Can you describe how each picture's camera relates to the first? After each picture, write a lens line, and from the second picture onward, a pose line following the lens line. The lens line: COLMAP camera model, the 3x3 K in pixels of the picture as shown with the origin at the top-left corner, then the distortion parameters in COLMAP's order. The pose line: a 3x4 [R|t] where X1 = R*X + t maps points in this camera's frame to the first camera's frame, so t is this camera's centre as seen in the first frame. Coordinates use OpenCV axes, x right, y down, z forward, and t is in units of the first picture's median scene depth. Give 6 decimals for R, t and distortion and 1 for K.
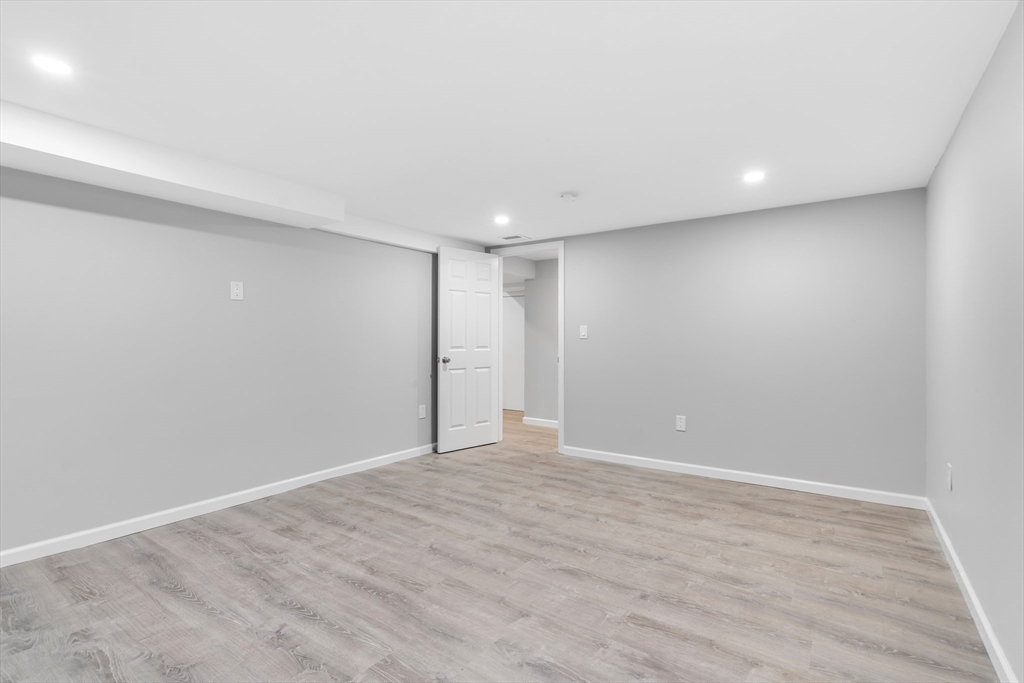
lens RADIAL K [[467.1, 0, 512.5], [0, 467.1, 340.1], [0, 0, 1]] dist [0.001920, 0.000273]
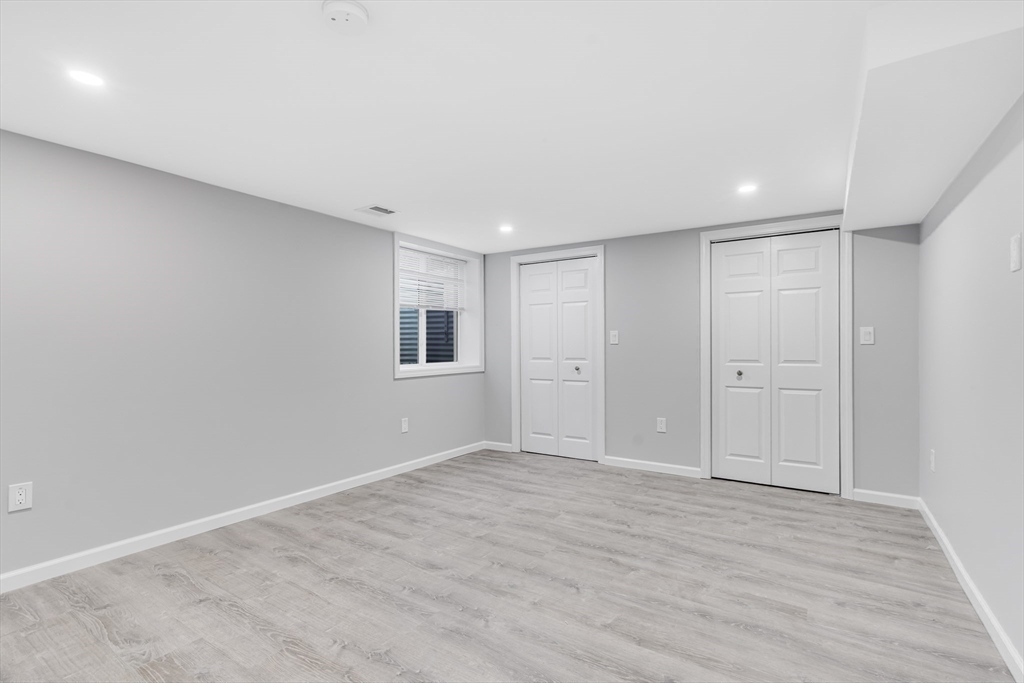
lens RADIAL K [[467.1, 0, 501.9], [0, 467.1, 344.2], [0, 0, 1]] dist [0.001920, 0.000273]
pose [[-0.999945, 0.001149, -0.010408, -0.025631], [0.001132, 0.999998, 0.001585, -0.019625], [0.010410, 0.001573, -0.999945, 1.983507]]
